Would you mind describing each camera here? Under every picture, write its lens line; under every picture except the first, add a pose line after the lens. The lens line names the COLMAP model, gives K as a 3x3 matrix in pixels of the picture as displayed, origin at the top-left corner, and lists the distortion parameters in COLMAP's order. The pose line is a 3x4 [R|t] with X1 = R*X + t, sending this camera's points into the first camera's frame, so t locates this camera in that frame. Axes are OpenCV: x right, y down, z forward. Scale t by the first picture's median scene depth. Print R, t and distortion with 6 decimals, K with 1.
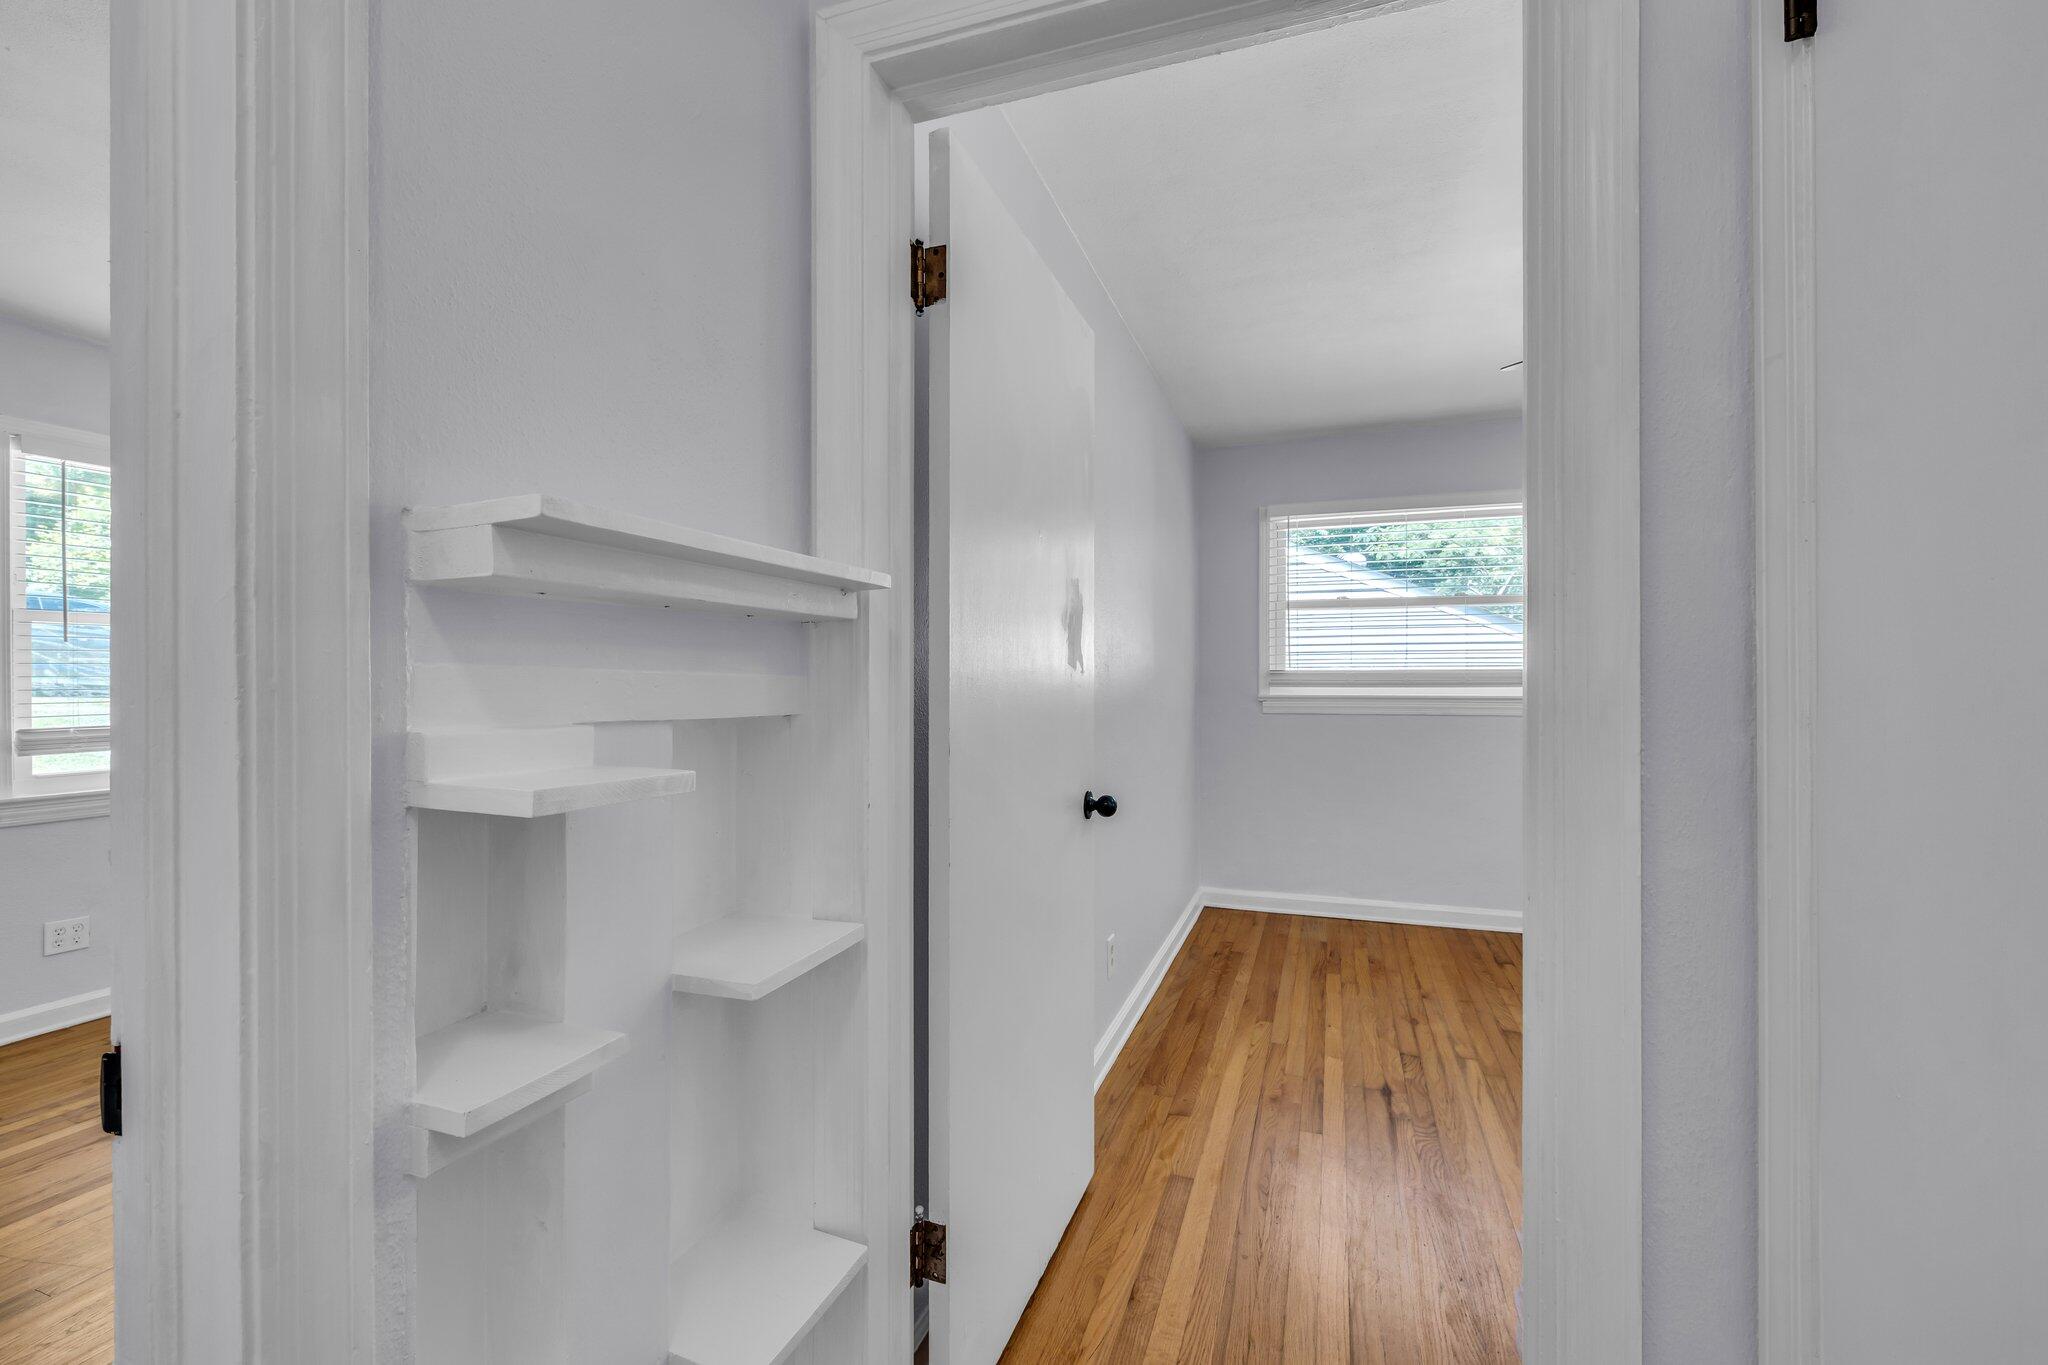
lens RADIAL K [[860.4, 0, 1024.0], [0, 860.4, 682.5], [0, 0, 1]] dist [-0.003304, 0.000370]
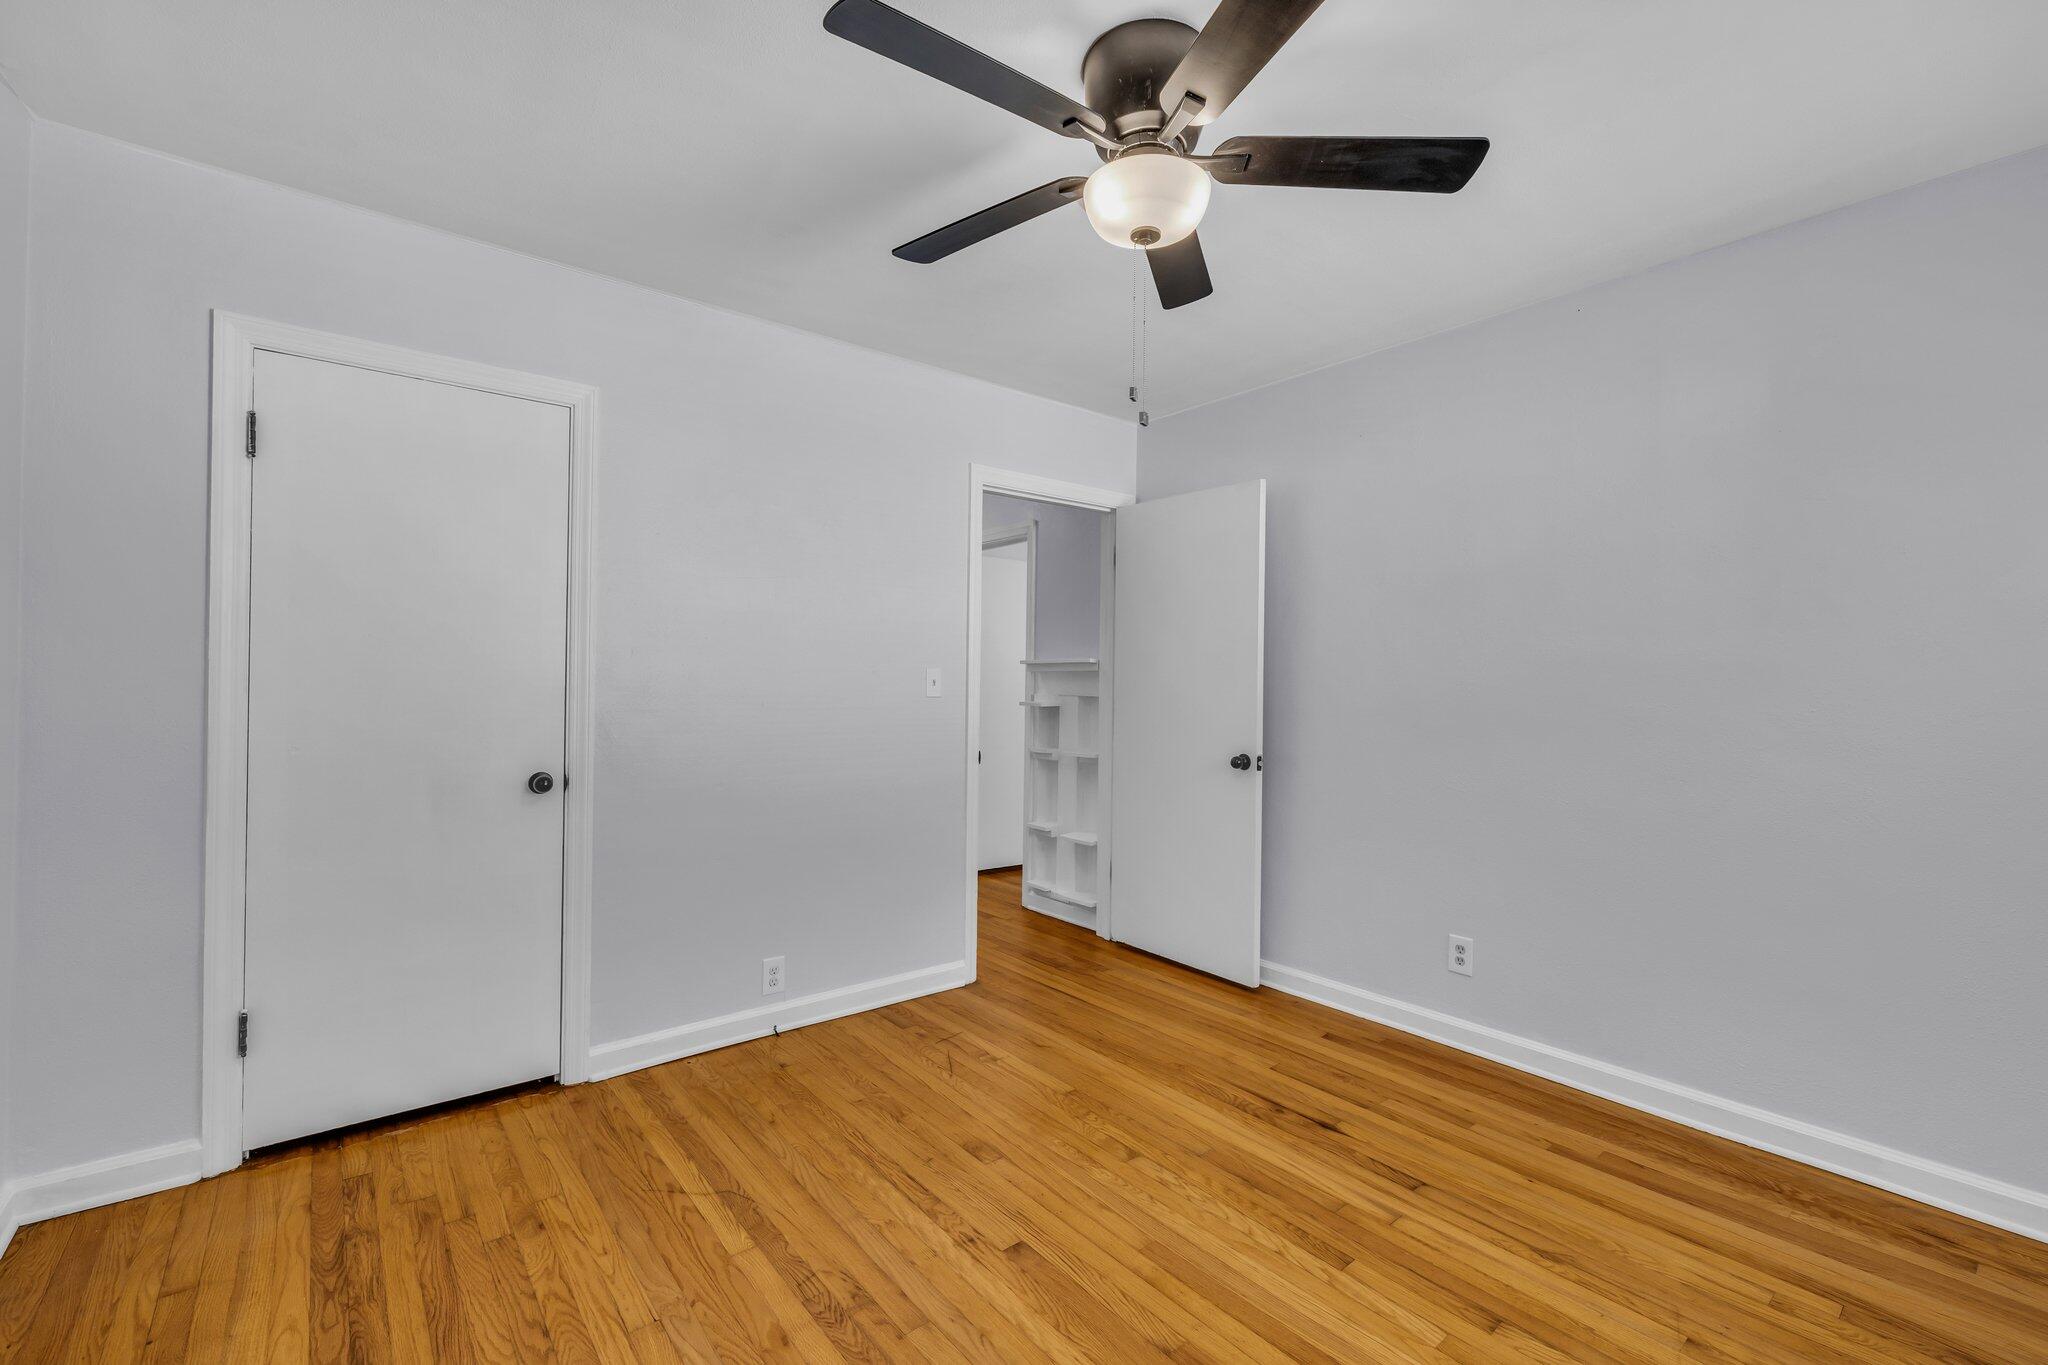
lens RADIAL K [[860.4, 0, 1024.0], [0, 860.4, 682.5], [0, 0, 1]] dist [-0.003304, 0.000370]
pose [[-0.514831, -0.007430, -0.857259, 0.983895], [-0.013817, 0.999904, -0.000369, -0.003511], [0.857180, 0.011655, -0.514885, 0.835751]]
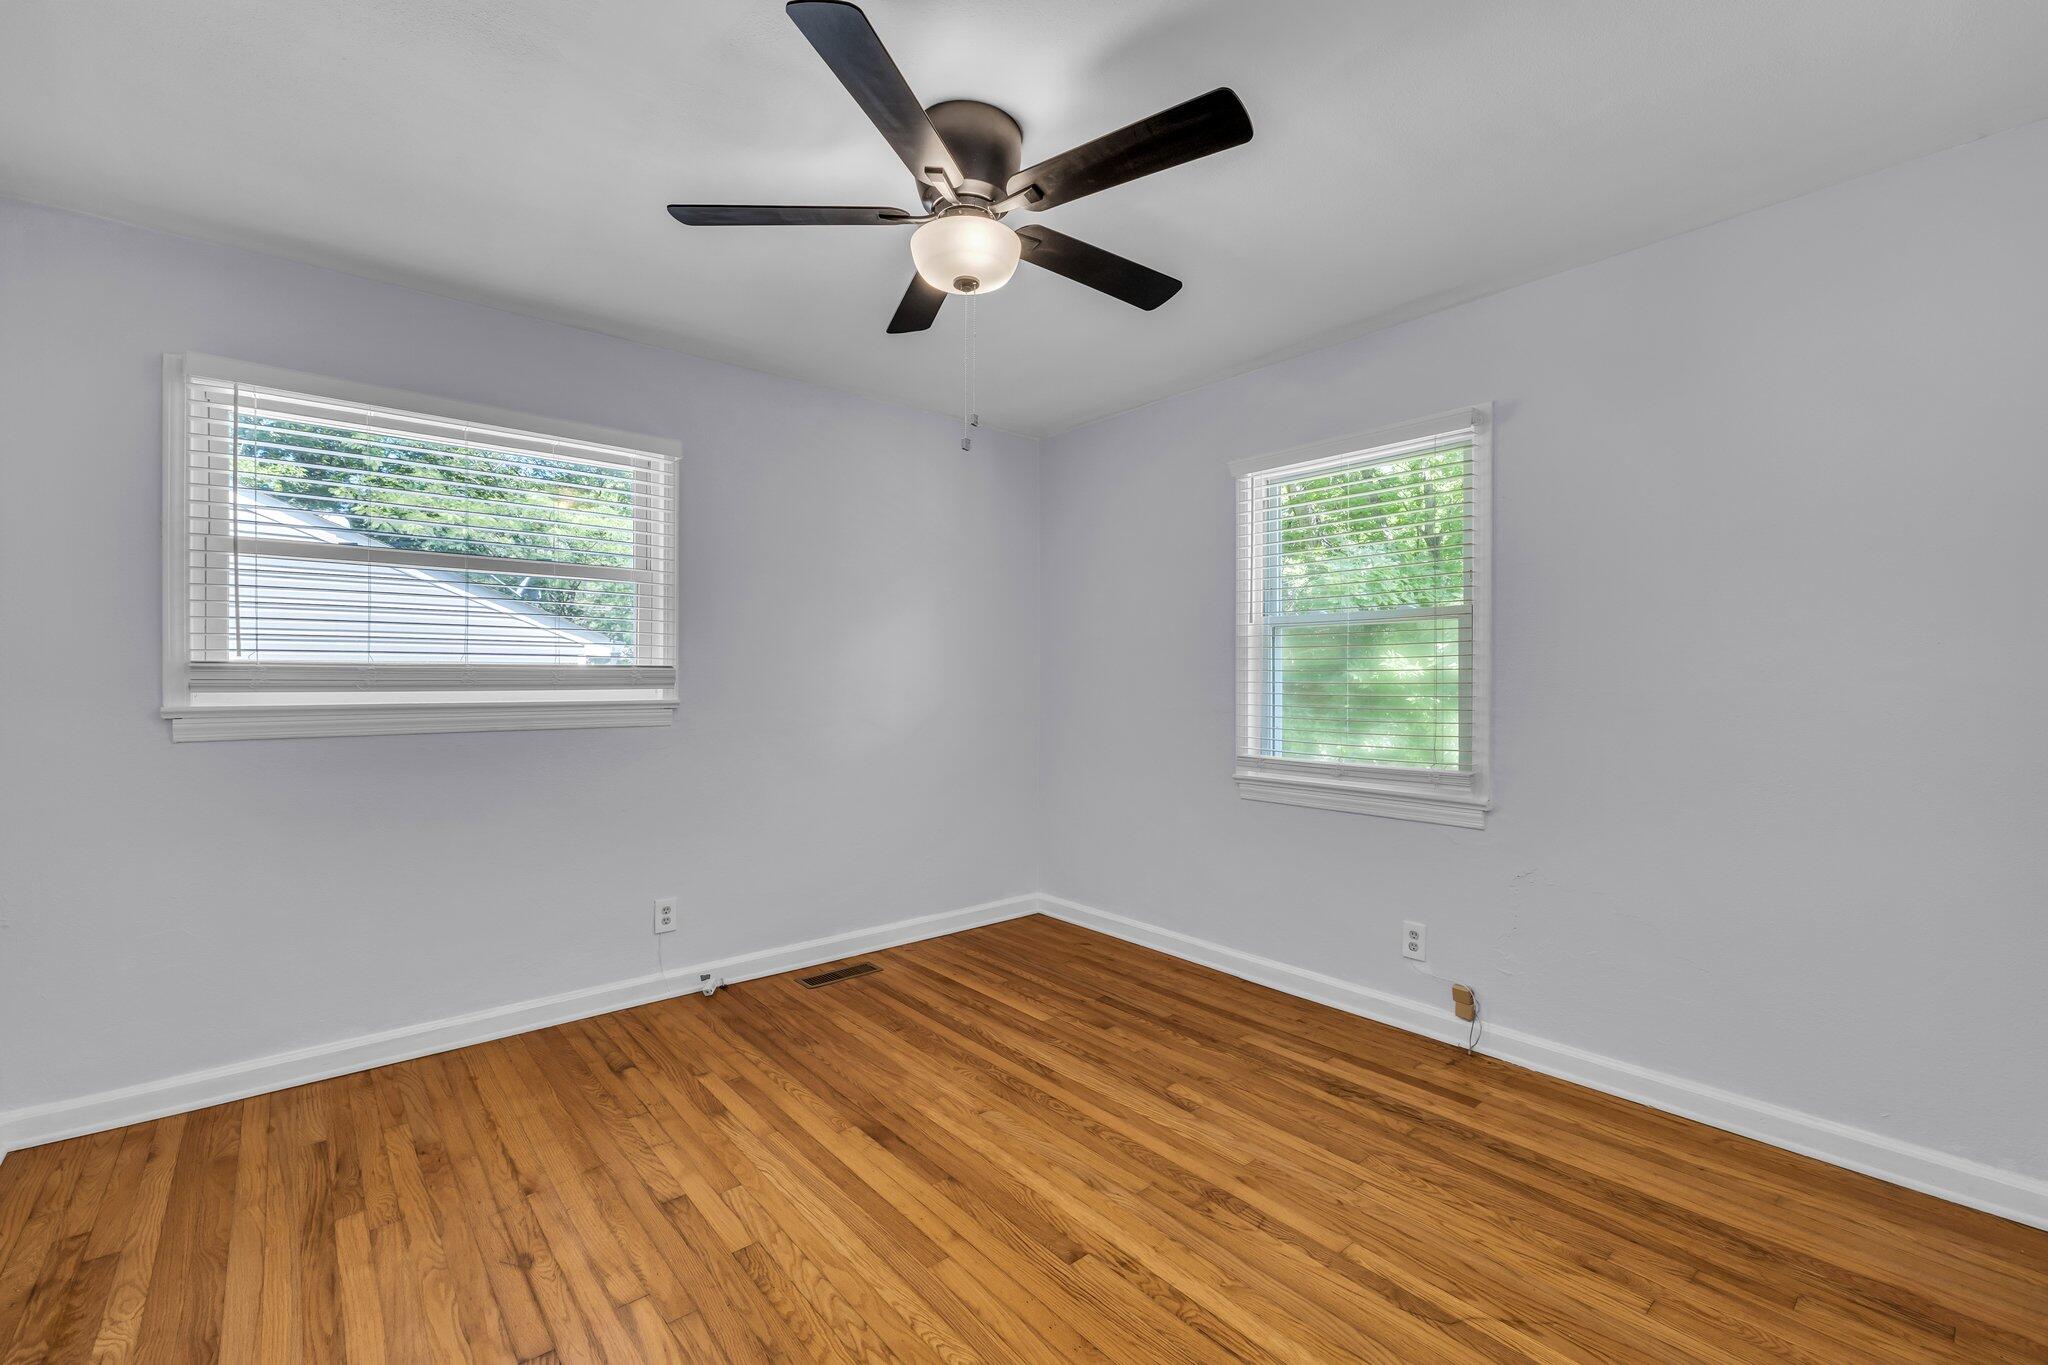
lens RADIAL K [[860.4, 0, 1024.0], [0, 860.4, 682.5], [0, 0, 1]] dist [-0.003304, 0.000370]
pose [[0.494591, 0.000170, 0.869126, 0.095710], [0.002391, 0.999996, -0.001556, 0.001421], [-0.869122, 0.002848, 0.494589, 0.349398]]
